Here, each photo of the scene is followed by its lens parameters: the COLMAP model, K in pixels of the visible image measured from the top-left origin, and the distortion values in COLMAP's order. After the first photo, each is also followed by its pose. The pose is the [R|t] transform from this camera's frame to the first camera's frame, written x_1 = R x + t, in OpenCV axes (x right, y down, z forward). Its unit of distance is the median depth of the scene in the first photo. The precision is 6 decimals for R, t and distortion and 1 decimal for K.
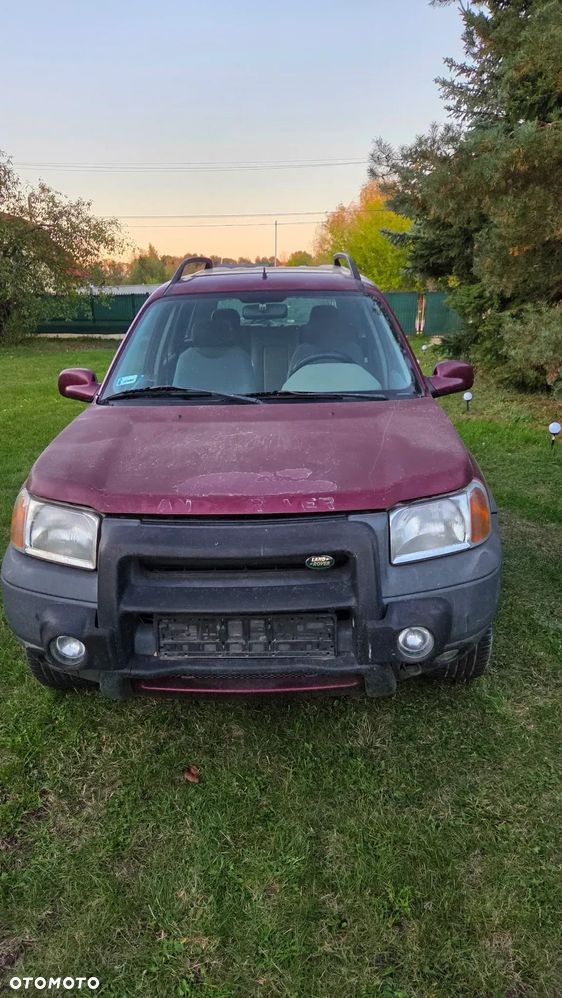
lens RADIAL K [[656.1, 0, 283.8], [0, 656.1, 505.1], [0, 0, 1]] dist [0.073845, -0.068364]
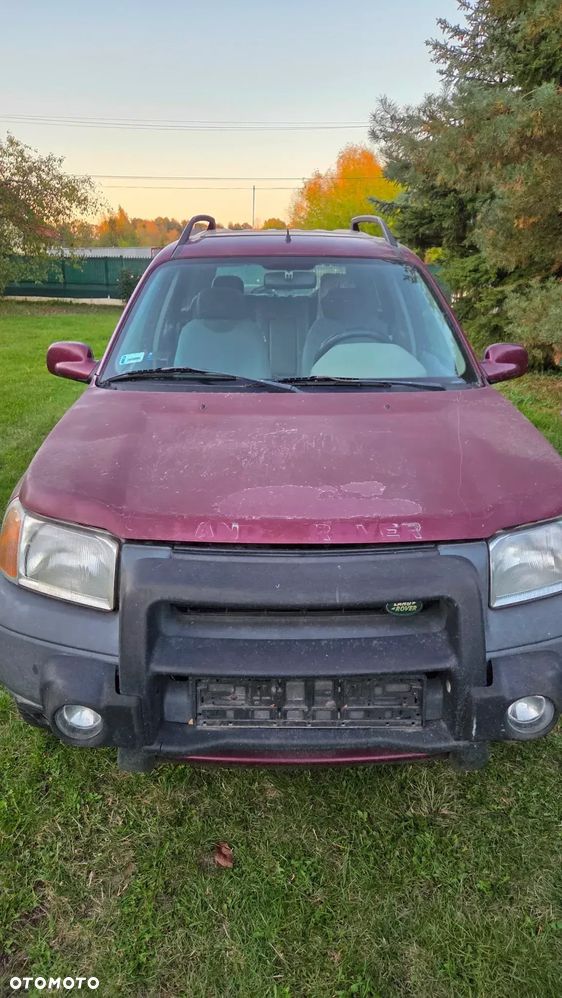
lens RADIAL K [[658.4, 0, 281.2], [0, 658.4, 492.1], [0, 0, 1]] dist [0.078530, -0.069287]
pose [[0.999048, 0.014694, 0.041065, -0.104335], [-0.015674, 0.999597, 0.023666, -0.054480], [-0.040700, -0.024287, 0.998876, 0.186402]]
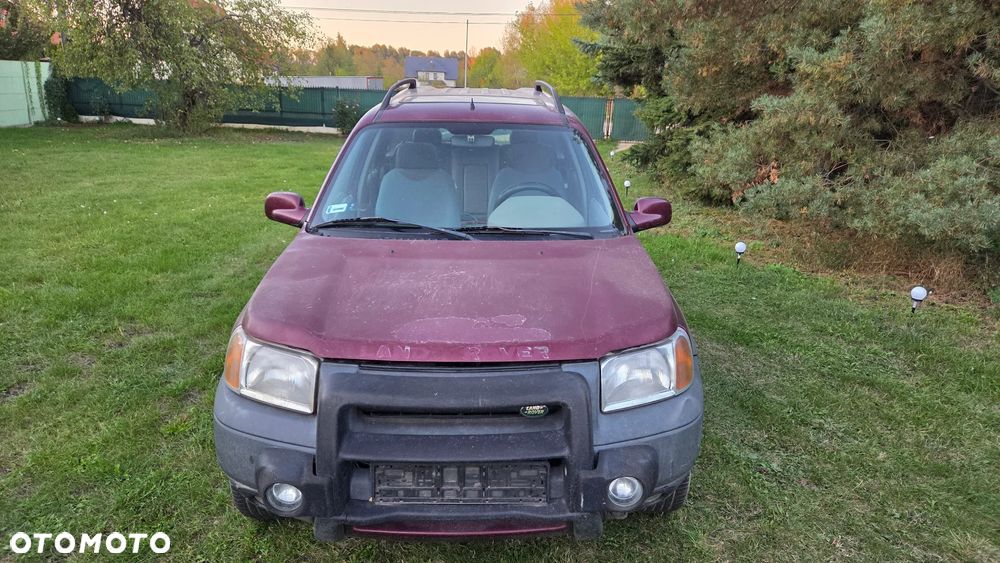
lens RADIAL K [[657.4, 0, 504.5], [0, 657.4, 283.4], [0, 0, 1]] dist [0.073845, -0.068364]
pose [[0.998131, 0.024246, 0.056088, -0.045591], [-0.022853, 0.999418, -0.025338, -0.071455], [-0.056670, 0.024009, 0.998104, -0.031572]]
